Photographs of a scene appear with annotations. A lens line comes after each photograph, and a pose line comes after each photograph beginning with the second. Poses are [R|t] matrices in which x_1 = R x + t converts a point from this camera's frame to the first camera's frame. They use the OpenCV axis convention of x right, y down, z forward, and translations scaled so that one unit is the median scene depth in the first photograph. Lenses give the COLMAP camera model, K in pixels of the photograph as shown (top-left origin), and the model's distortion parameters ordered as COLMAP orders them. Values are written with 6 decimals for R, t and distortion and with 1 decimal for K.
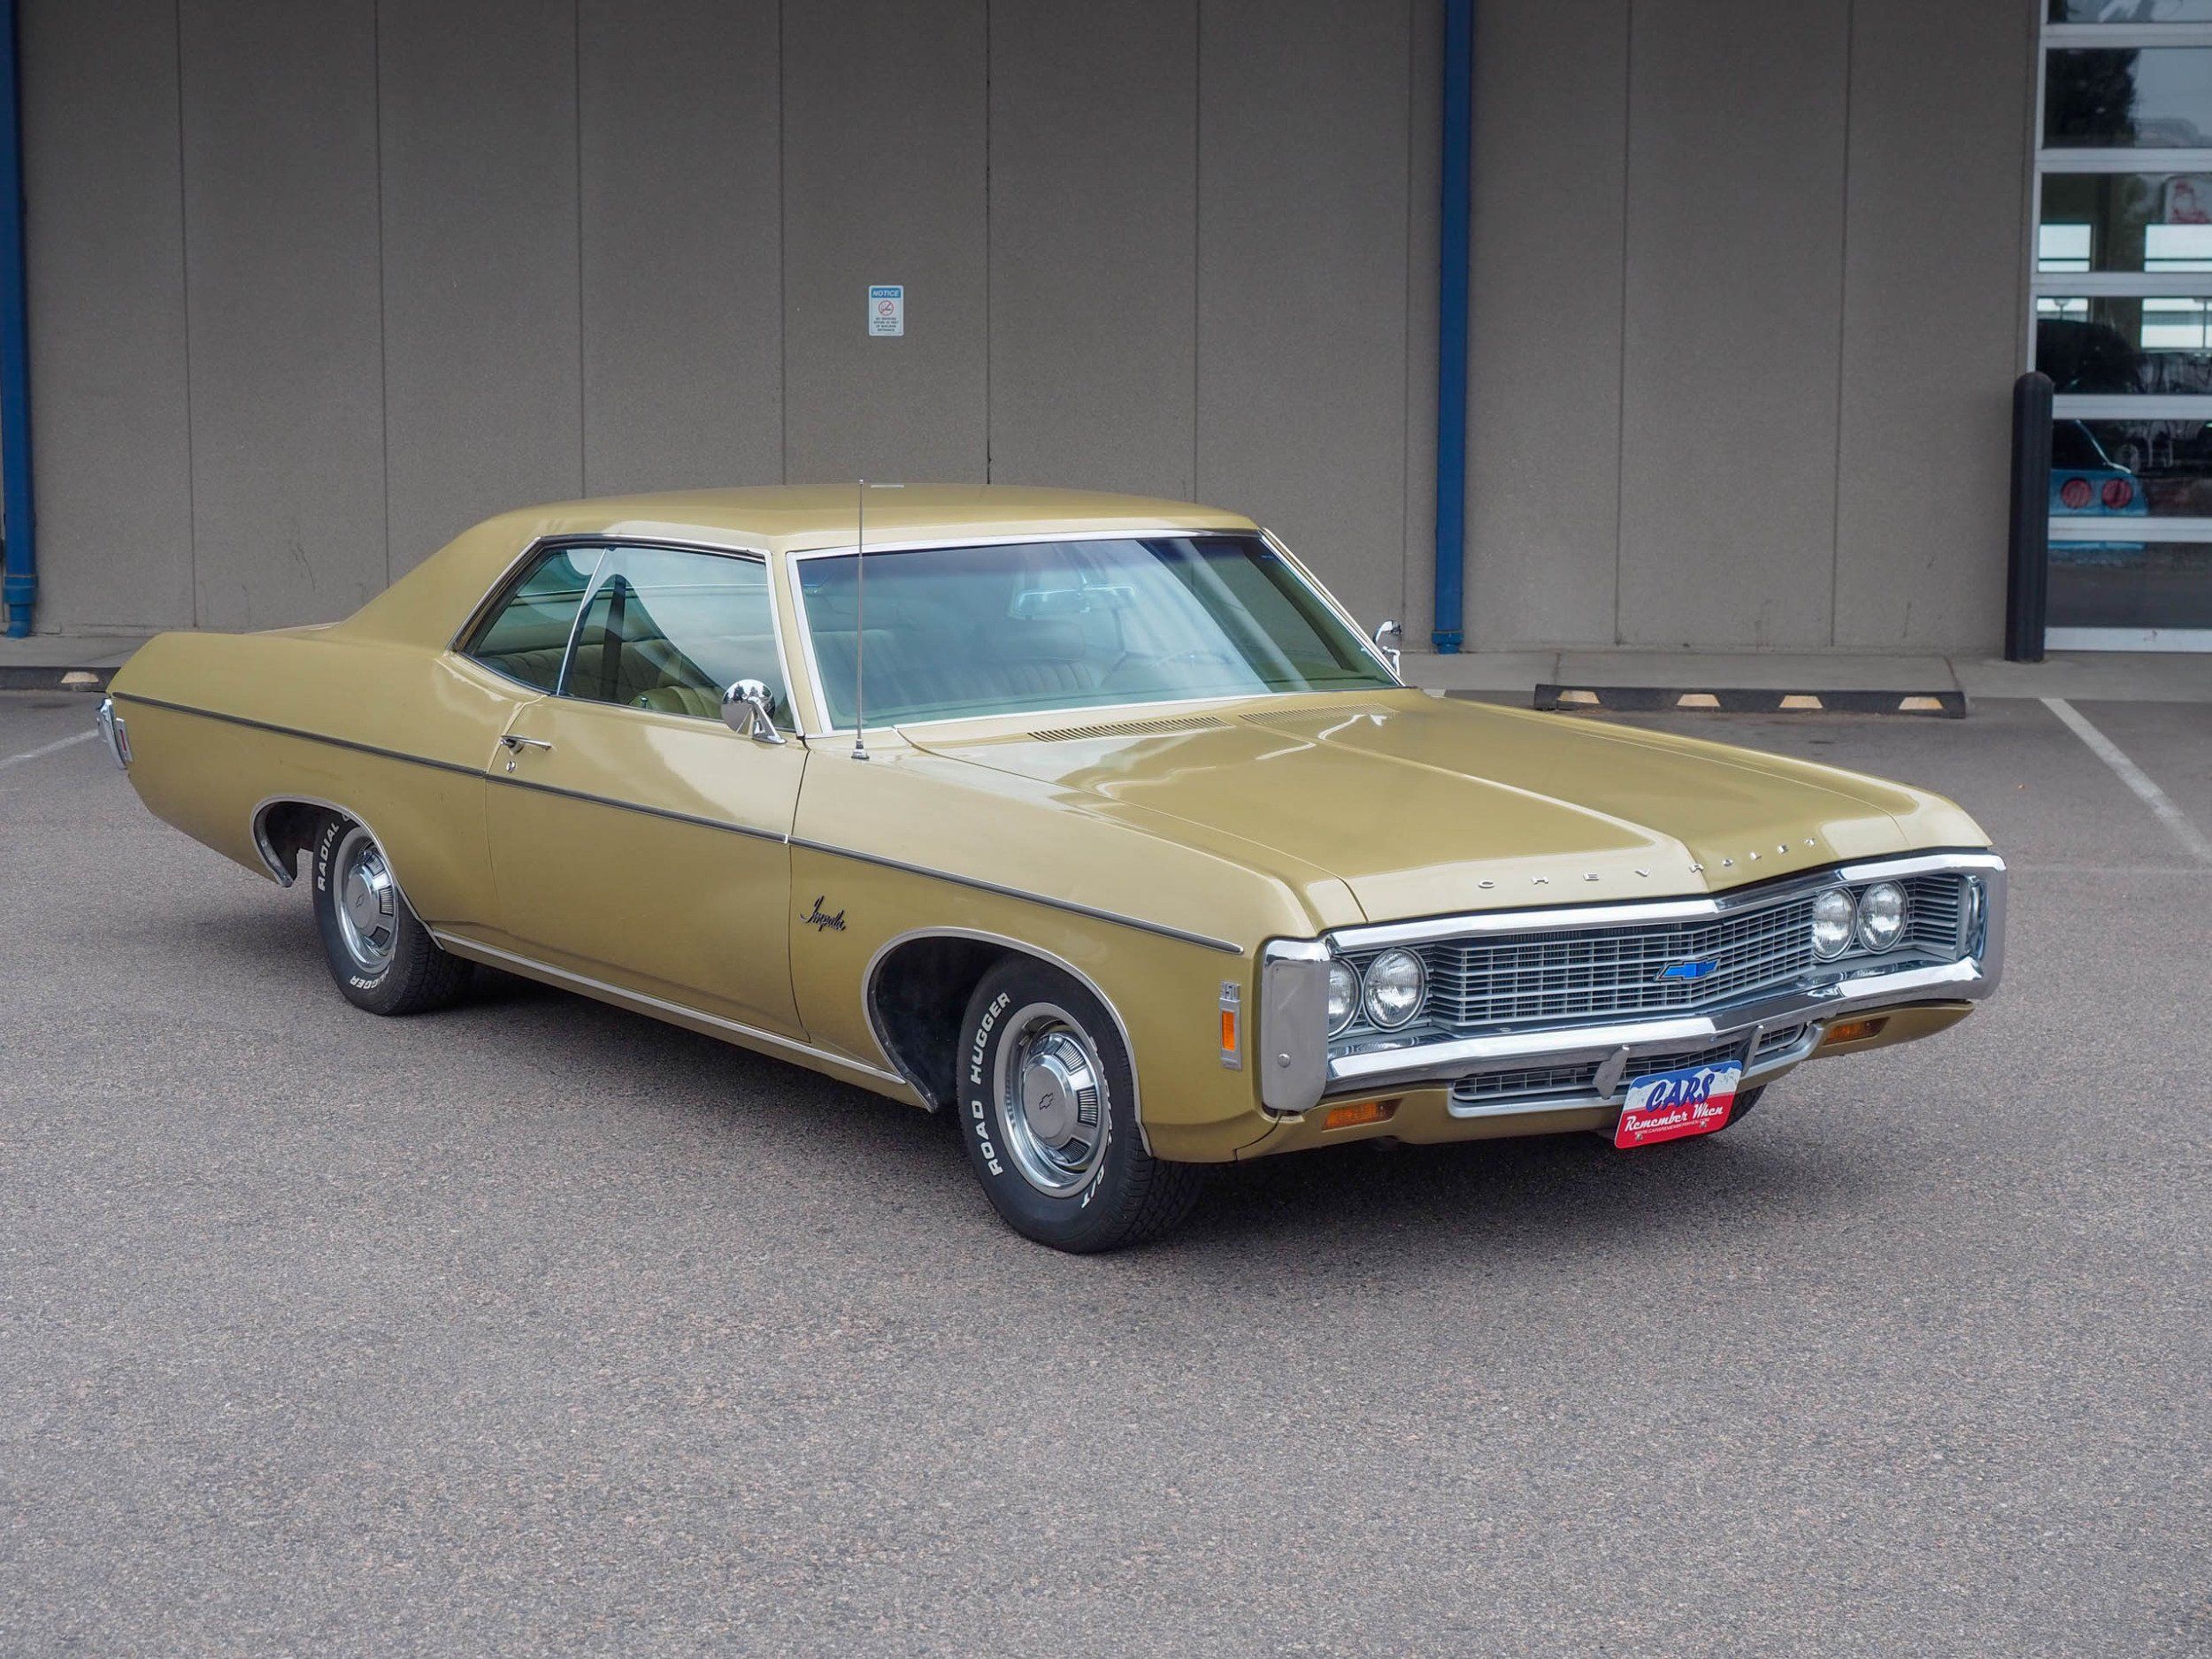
lens RADIAL K [[3605.2, 0, 1110.3], [0, 3605.2, 831.3], [0, 0, 1]] dist [0.032737, -0.076156]
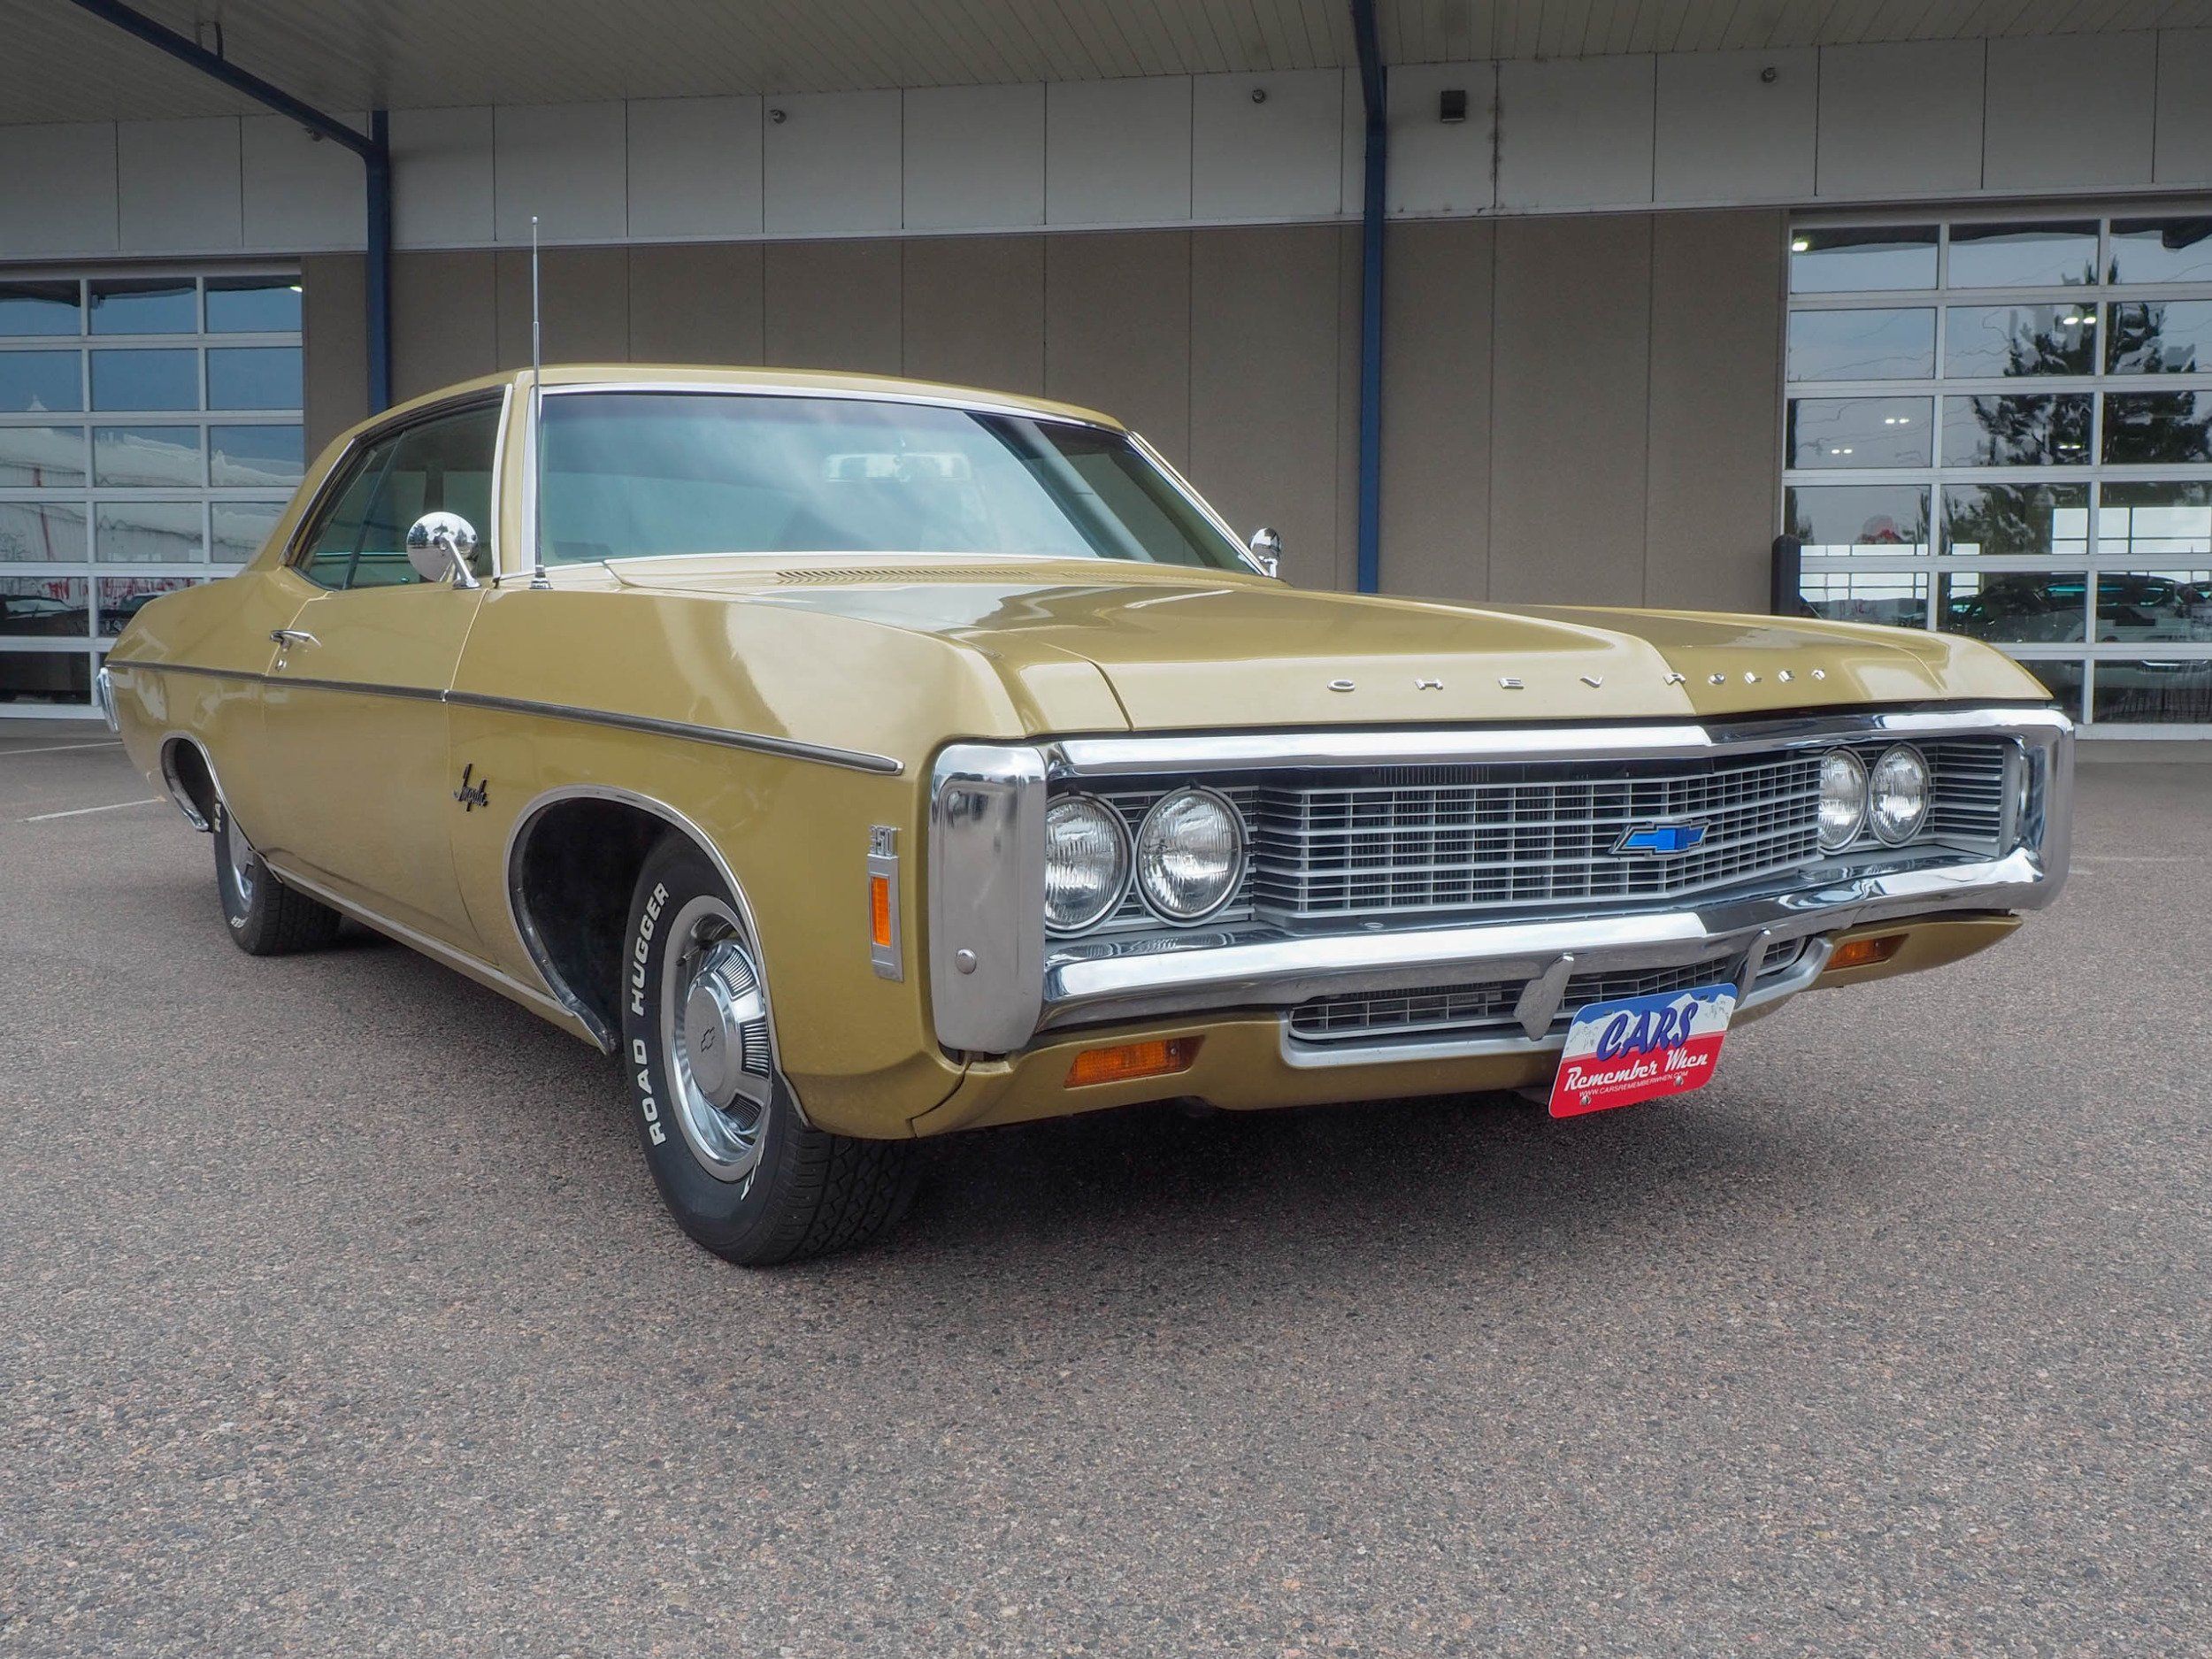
lens RADIAL K [[1954.7, 0, 1129.0], [0, 1954.7, 795.4], [0, 0, 1]] dist [0.011568, -0.002857]
pose [[0.999368, 0.002838, -0.035423, 0.076756], [-0.004931, 0.998238, -0.059129, 0.051156], [0.035193, 0.059266, 0.997622, 0.641112]]
